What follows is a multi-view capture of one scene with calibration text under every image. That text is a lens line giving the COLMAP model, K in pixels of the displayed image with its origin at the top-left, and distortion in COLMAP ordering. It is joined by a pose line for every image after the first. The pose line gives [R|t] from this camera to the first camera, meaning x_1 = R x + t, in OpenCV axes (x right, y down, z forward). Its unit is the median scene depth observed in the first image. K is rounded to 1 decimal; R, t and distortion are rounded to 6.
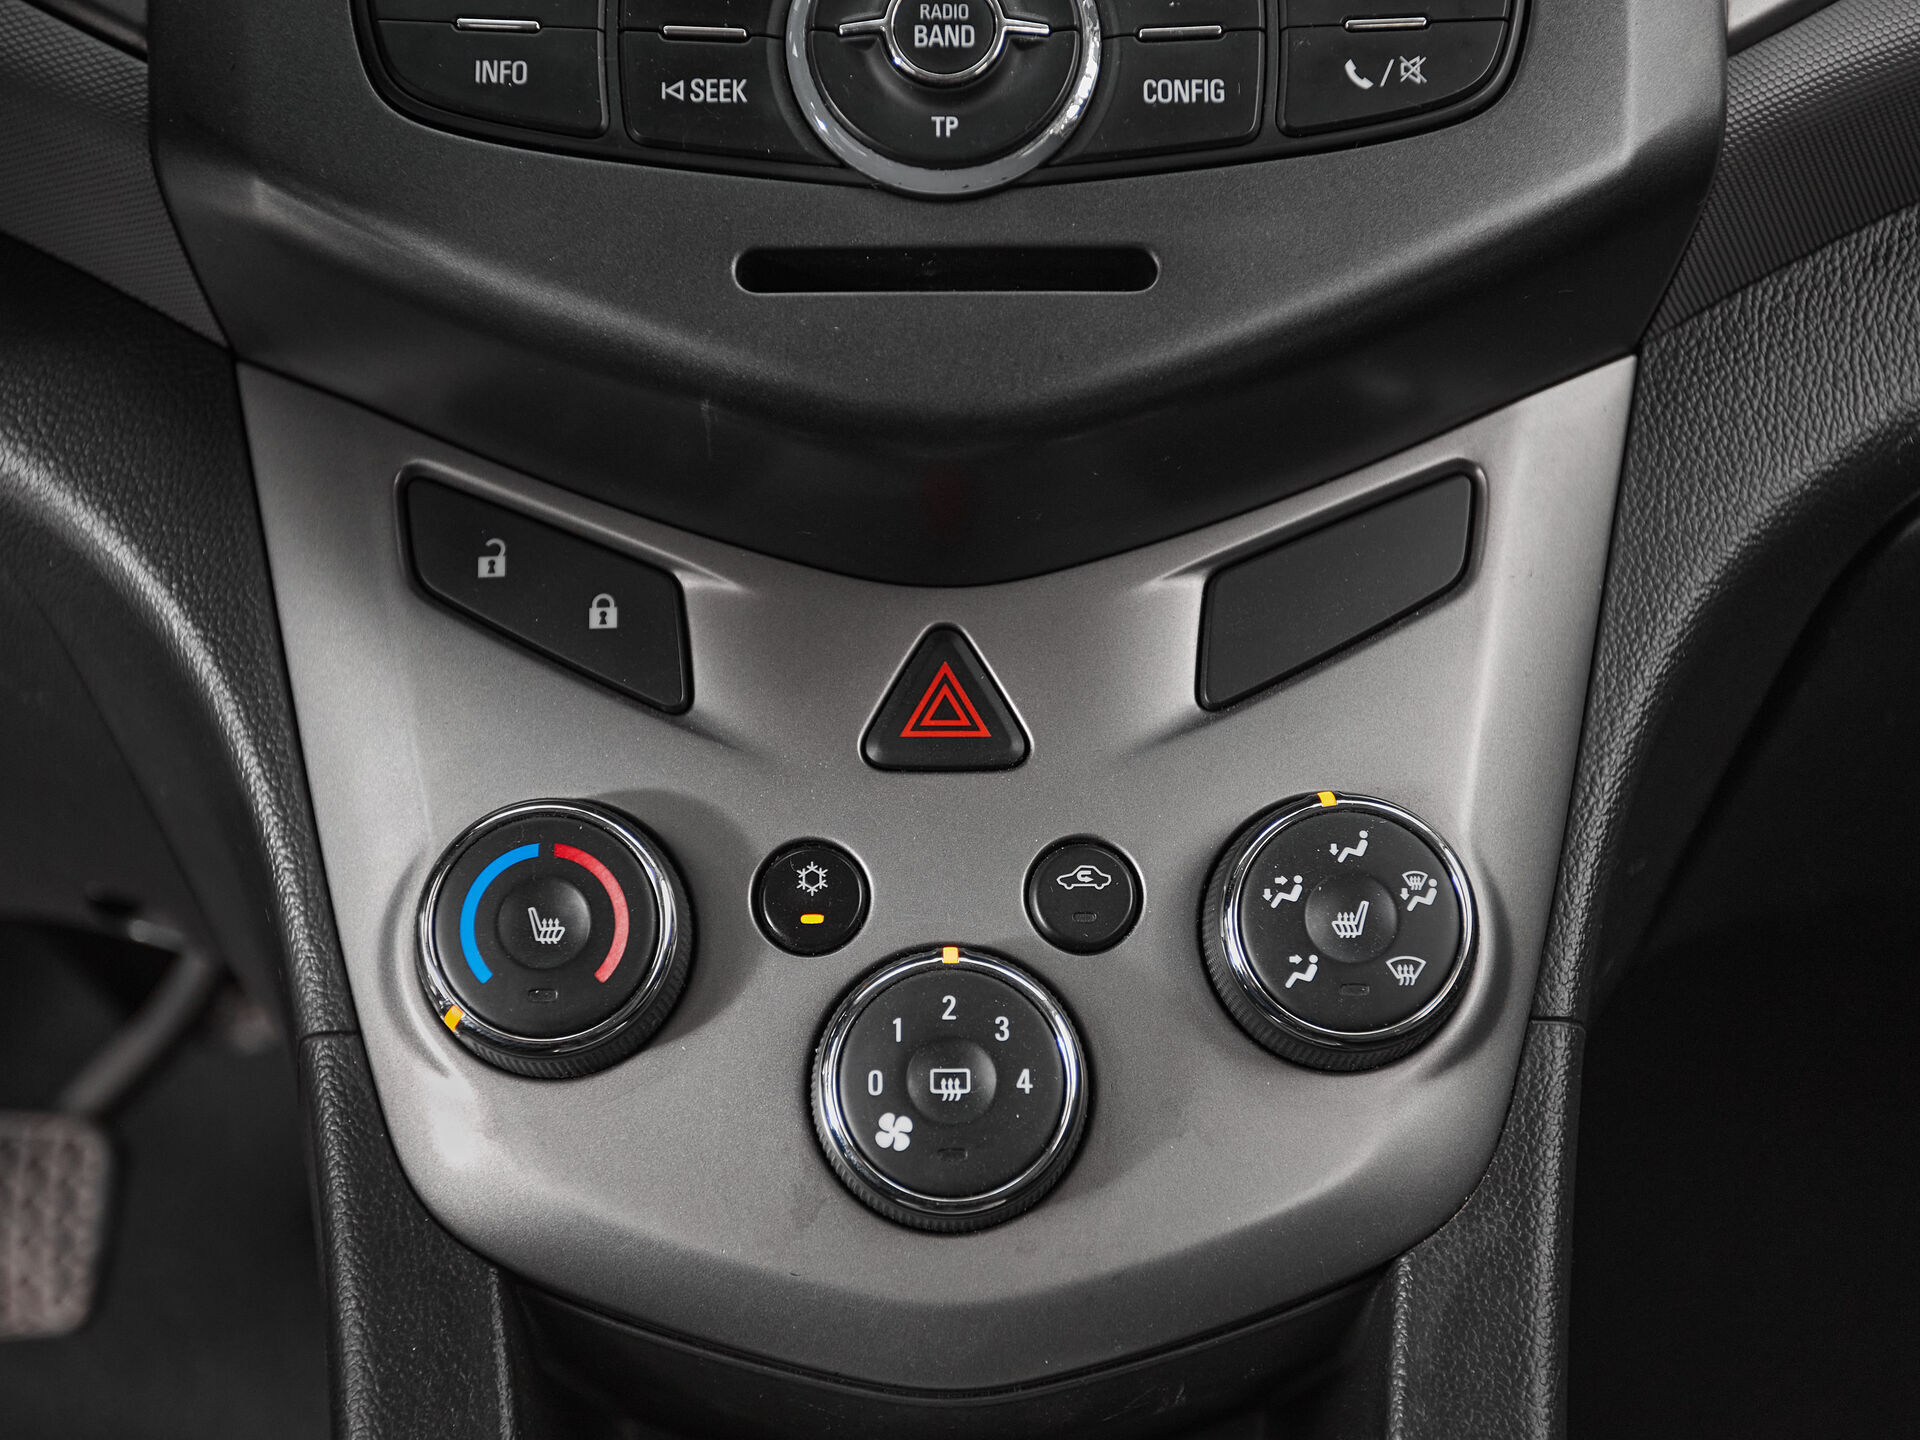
lens RADIAL K [[2680.9, 0, 934.0], [0, 2680.9, 719.6], [0, 0, 1]] dist [0.009835, 0.065498]
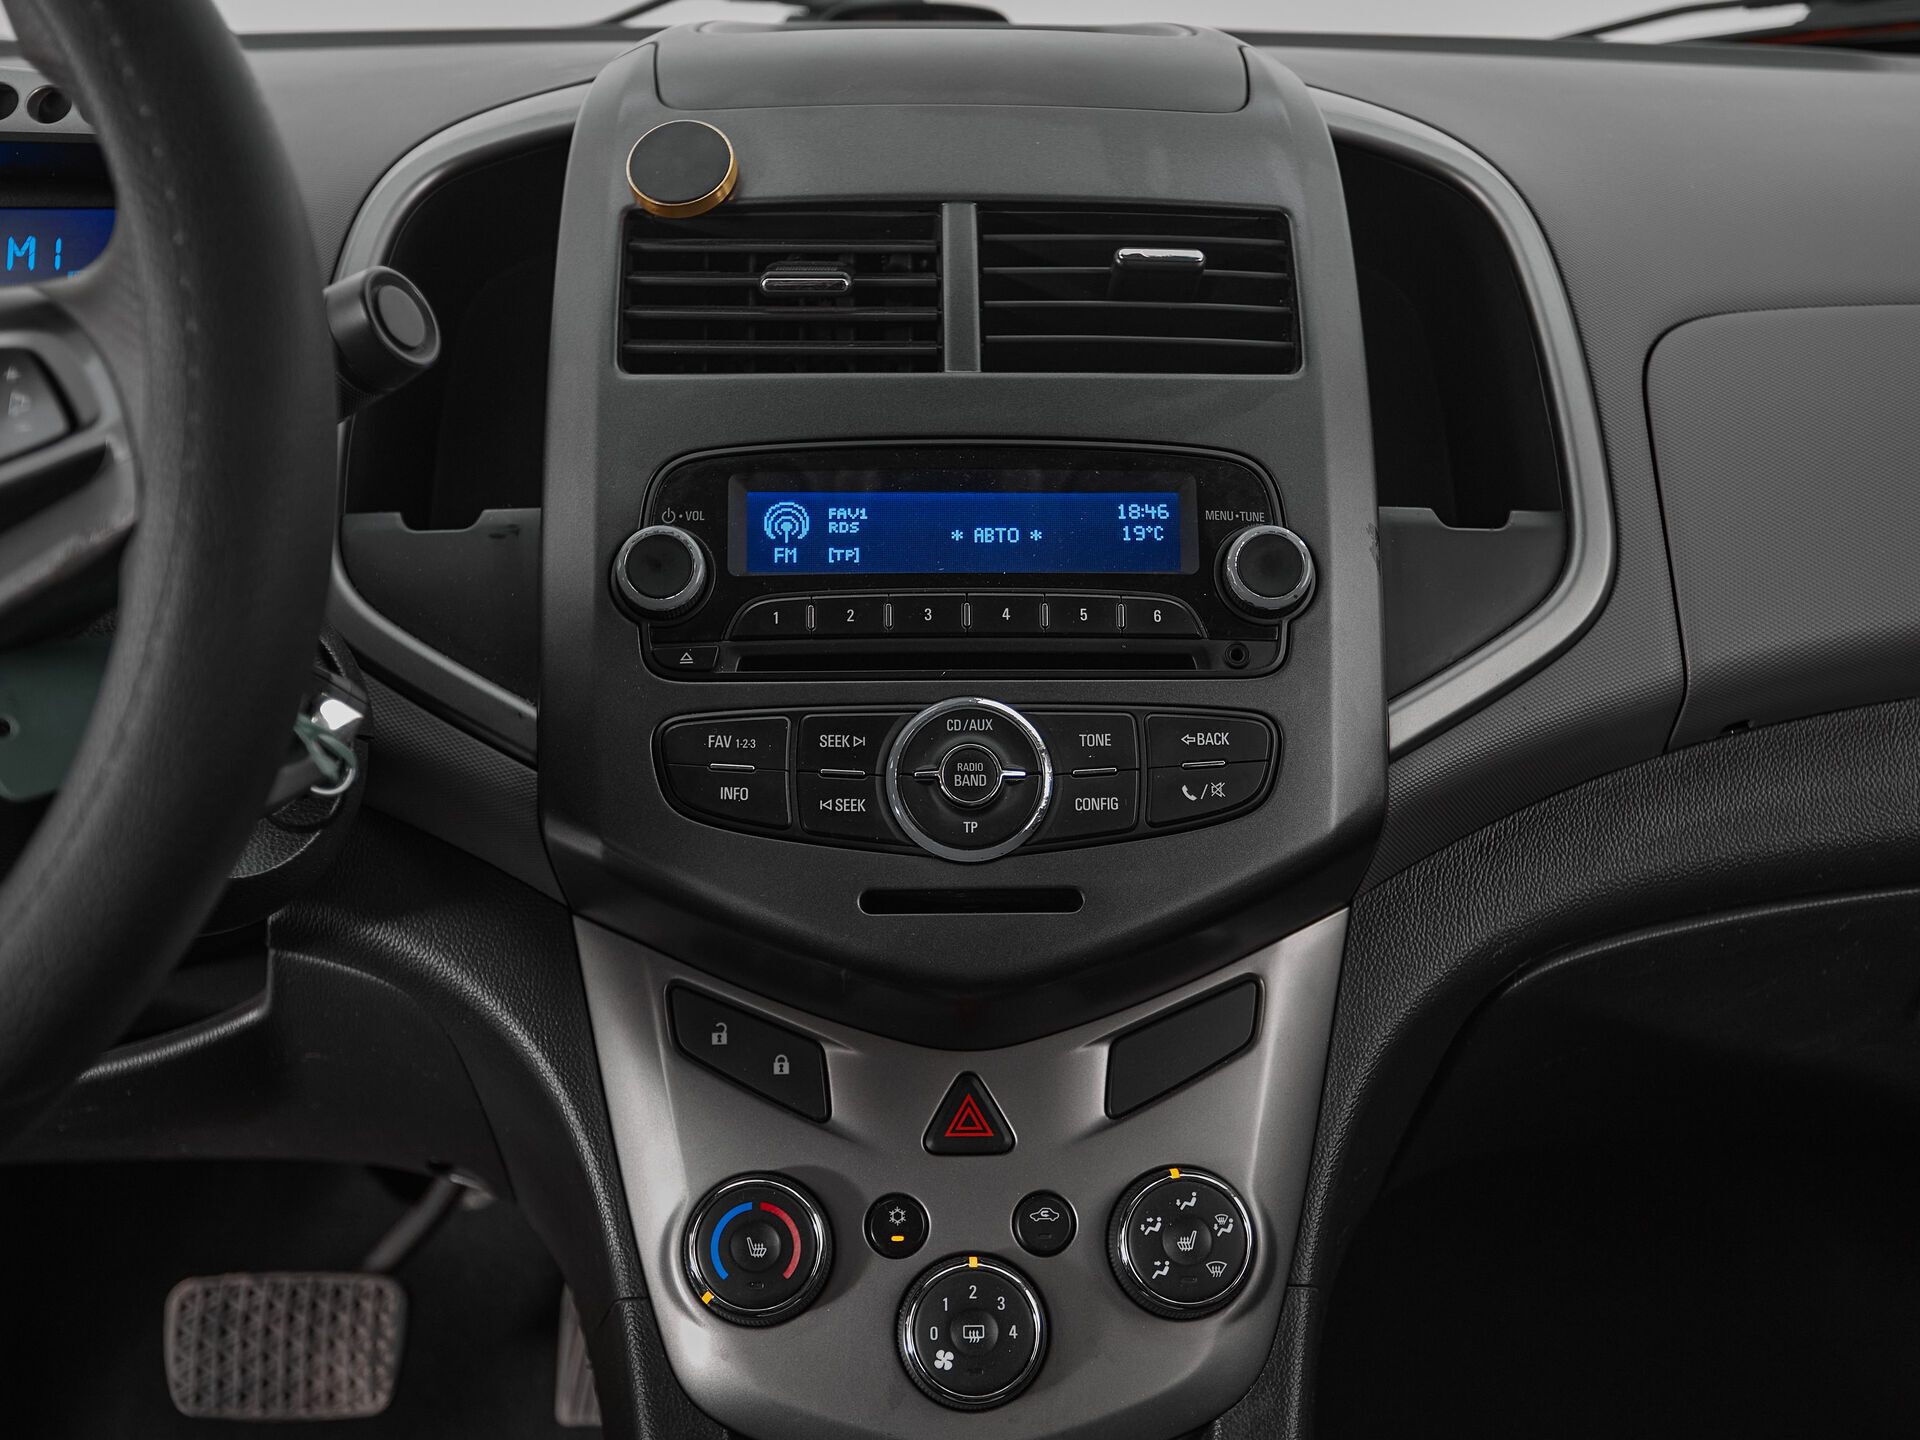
lens RADIAL K [[2200.9, 0, 958.6], [0, 2200.9, 780.7], [0, 0, 1]] dist [-0.003802, 0.029976]
pose [[0.999786, -0.000732, 0.020670, -0.034533], [0.001180, 0.999764, -0.021696, -0.207960], [-0.020650, 0.021716, 0.999551, -0.523713]]
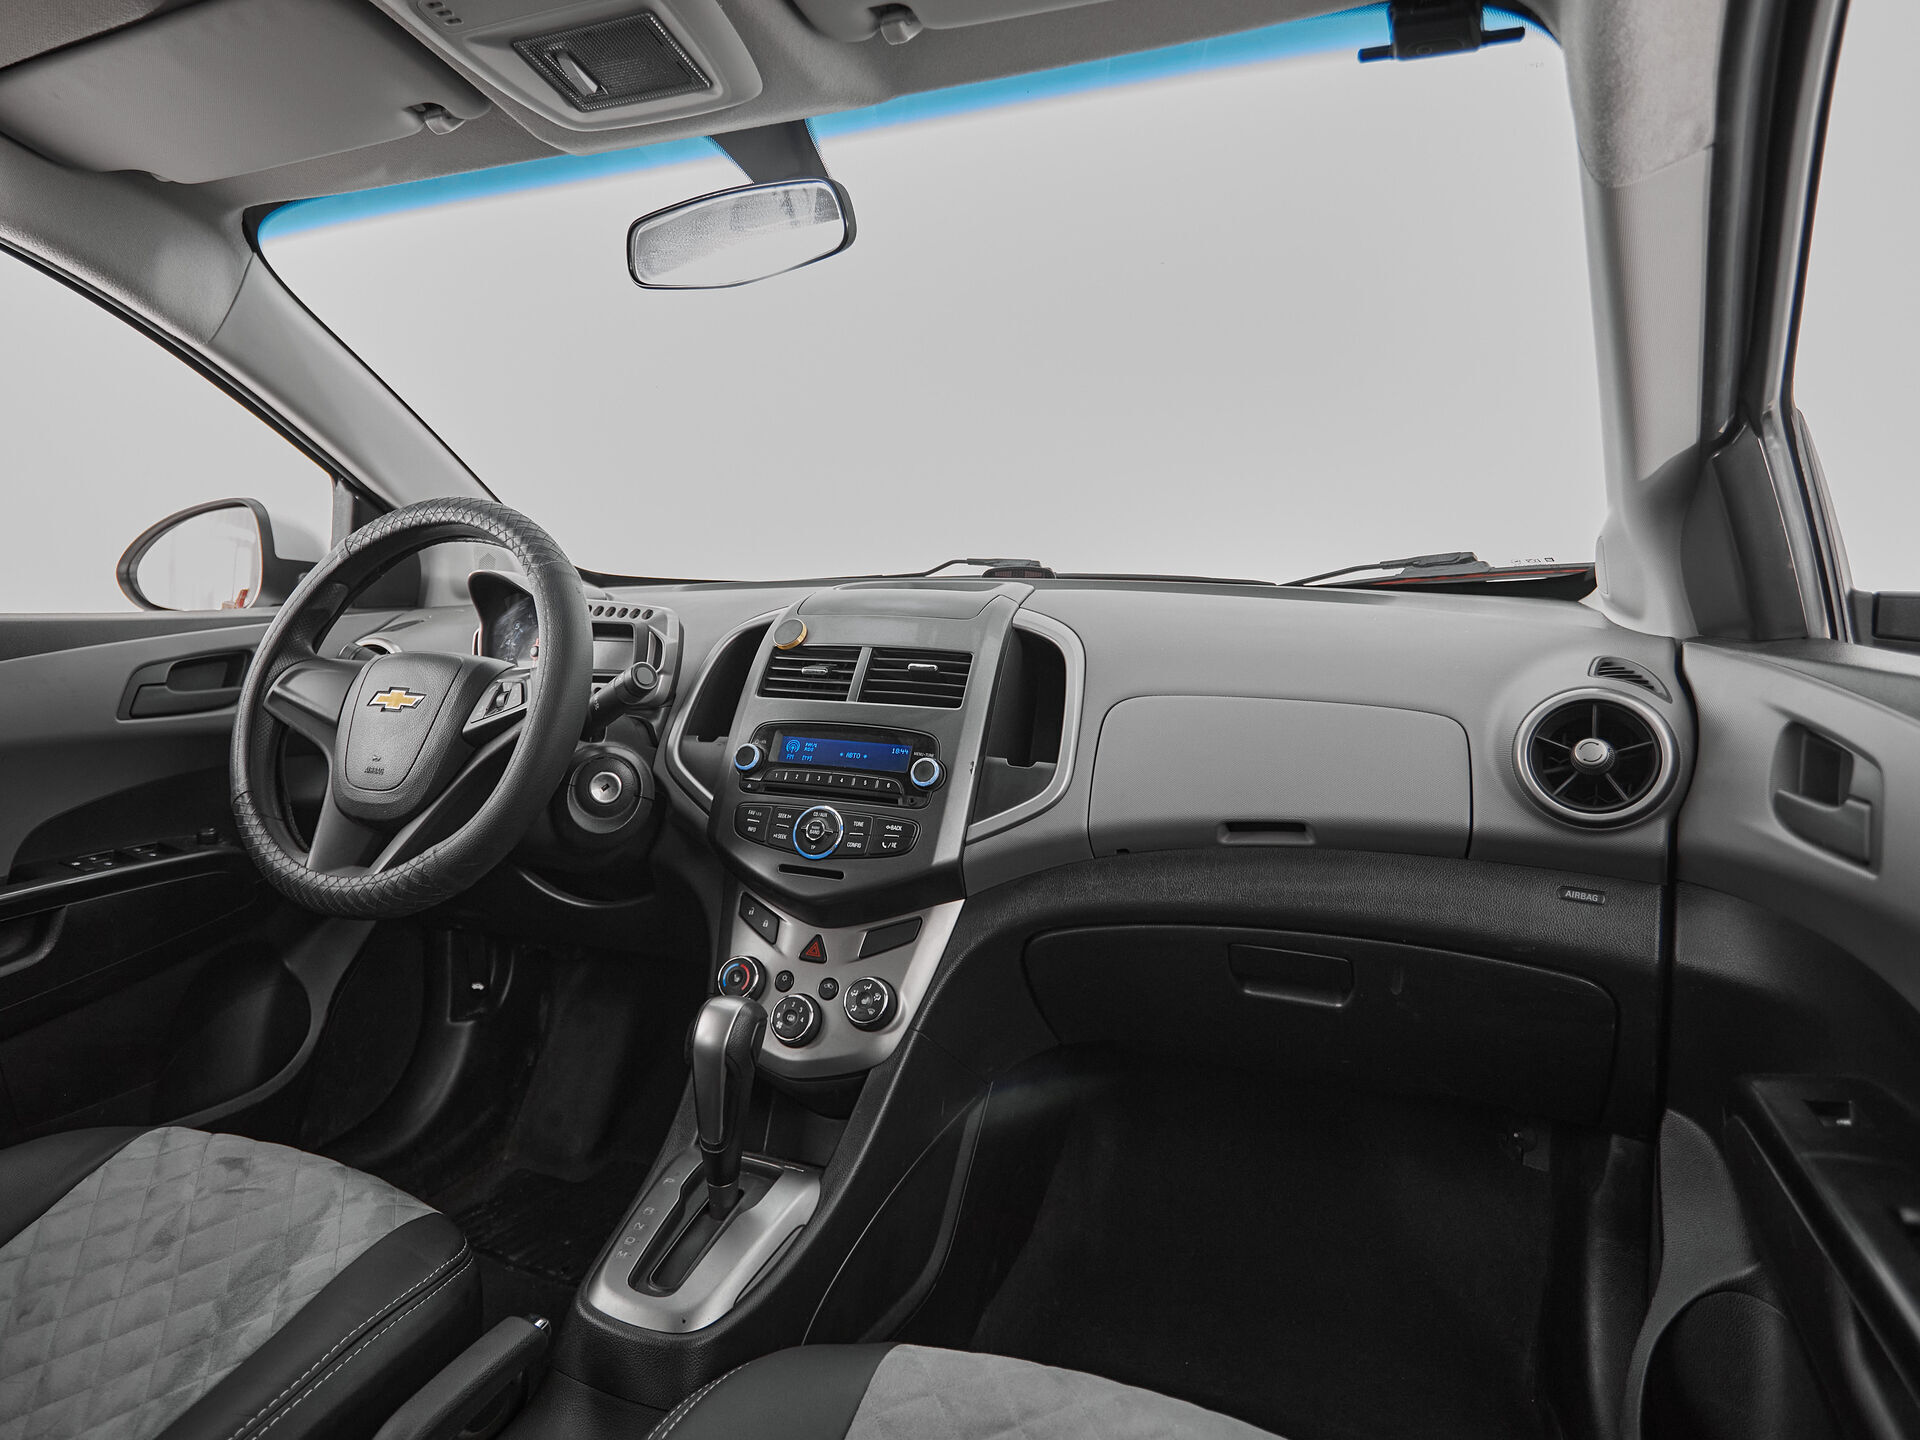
lens RADIAL K [[1147.2, 0, 873.1], [0, 1147.2, 681.3], [0, 0, 1]] dist [-0.001817, -0.000245]
pose [[0.900149, 0.046301, -0.433114, 1.111614], [-0.140174, 0.972232, -0.187393, -0.117070], [0.412410, 0.229393, 0.881644, -1.143239]]
